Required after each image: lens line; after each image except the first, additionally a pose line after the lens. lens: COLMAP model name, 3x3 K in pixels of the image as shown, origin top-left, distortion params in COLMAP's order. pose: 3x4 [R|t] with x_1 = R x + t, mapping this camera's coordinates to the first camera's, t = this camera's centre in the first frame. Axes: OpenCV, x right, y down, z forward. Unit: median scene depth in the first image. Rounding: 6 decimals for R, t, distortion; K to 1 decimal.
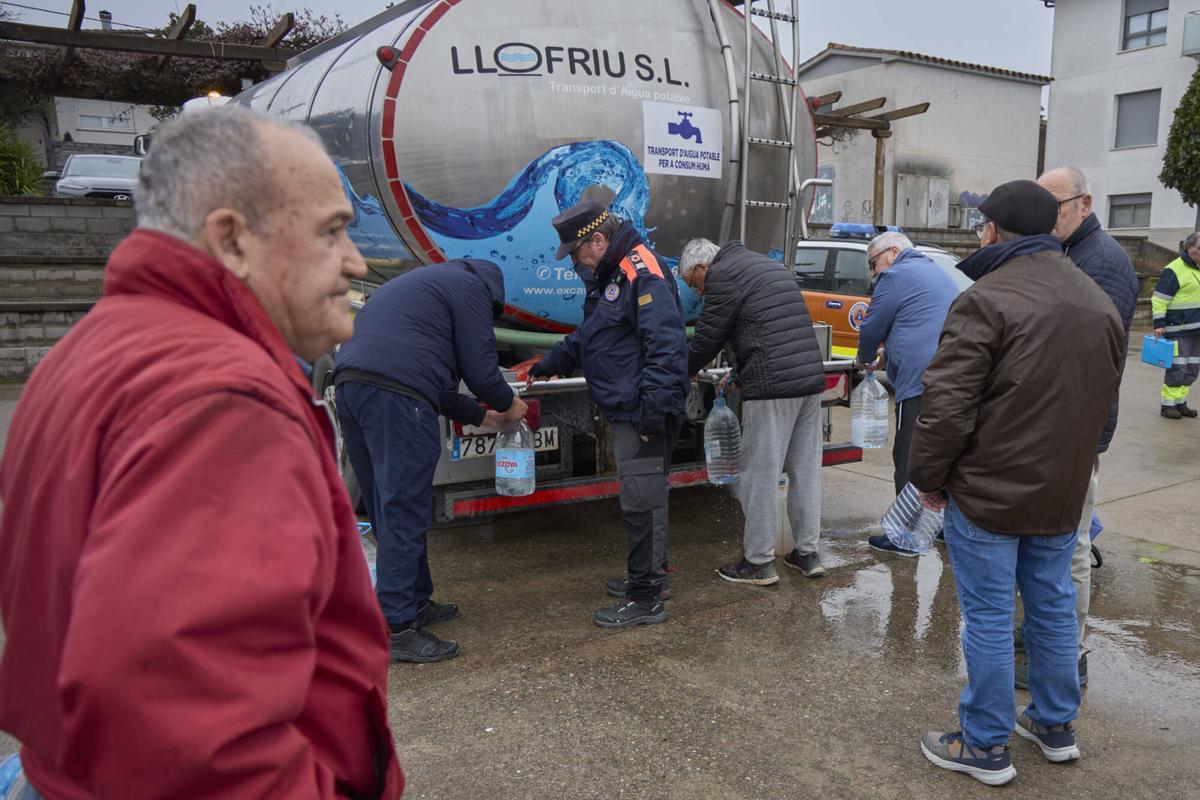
lens RADIAL K [[1016.8, 0, 741.2], [0, 1016.8, 495.8], [0, 0, 1]] dist [-0.005916, 0.000098]
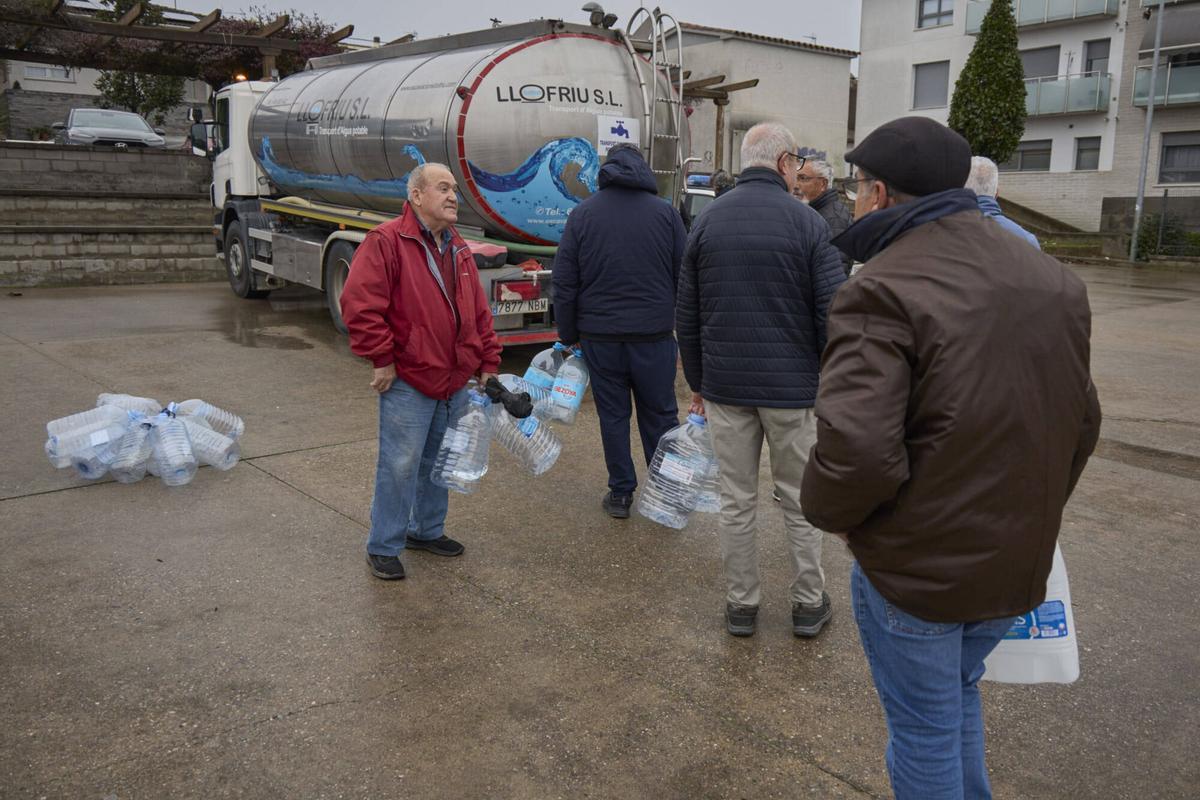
lens RADIAL K [[959.5, 0, 619.7], [0, 959.5, 378.8], [0, 0, 1]] dist [0.013115, -0.010585]
pose [[0.999290, 0.002968, 0.037561, -0.120097], [-0.001459, 0.999193, -0.040128, 0.139503], [-0.037650, 0.040045, 0.998488, -0.661348]]
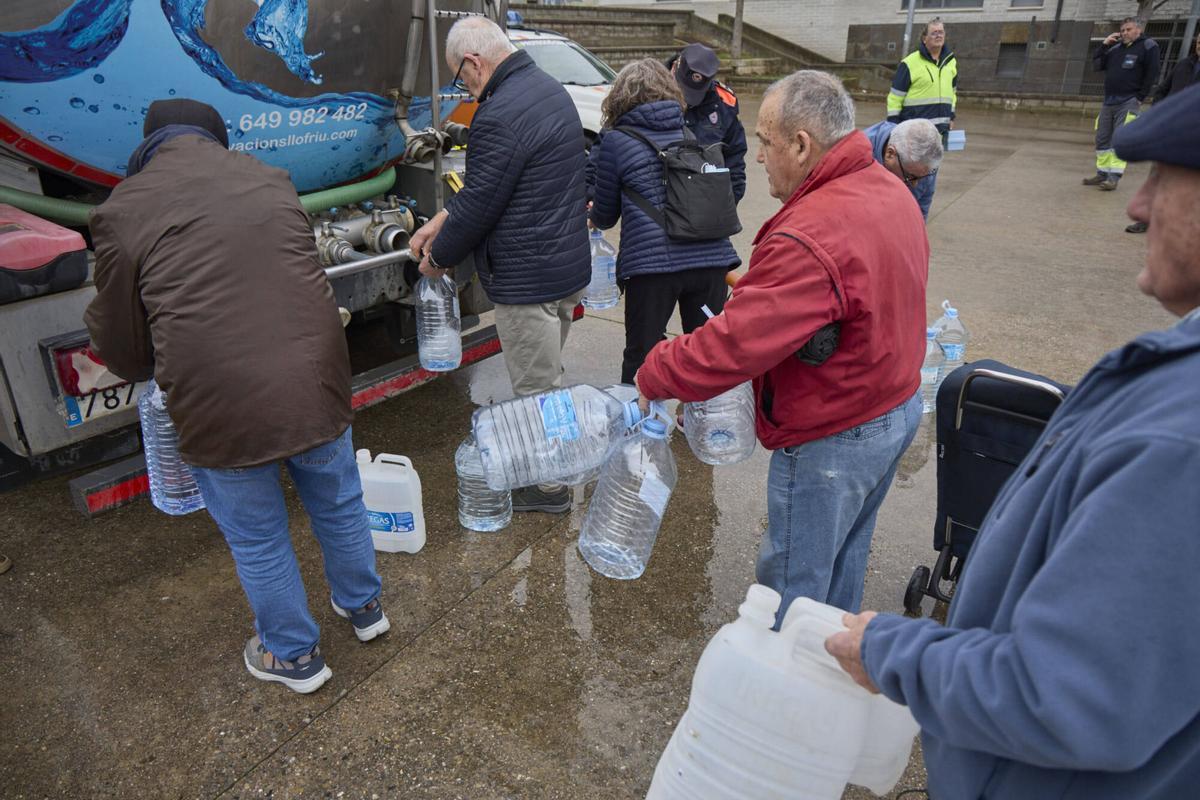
lens RADIAL K [[828.9, 0, 600.0], [0, 828.9, 400.0], [0, 0, 1]] dist [0.004244, -0.000741]
pose [[0.954728, -0.126838, 0.269084, -0.088227], [0.071827, 0.976072, 0.205242, -0.135919], [-0.288677, -0.176623, 0.940994, 0.360279]]
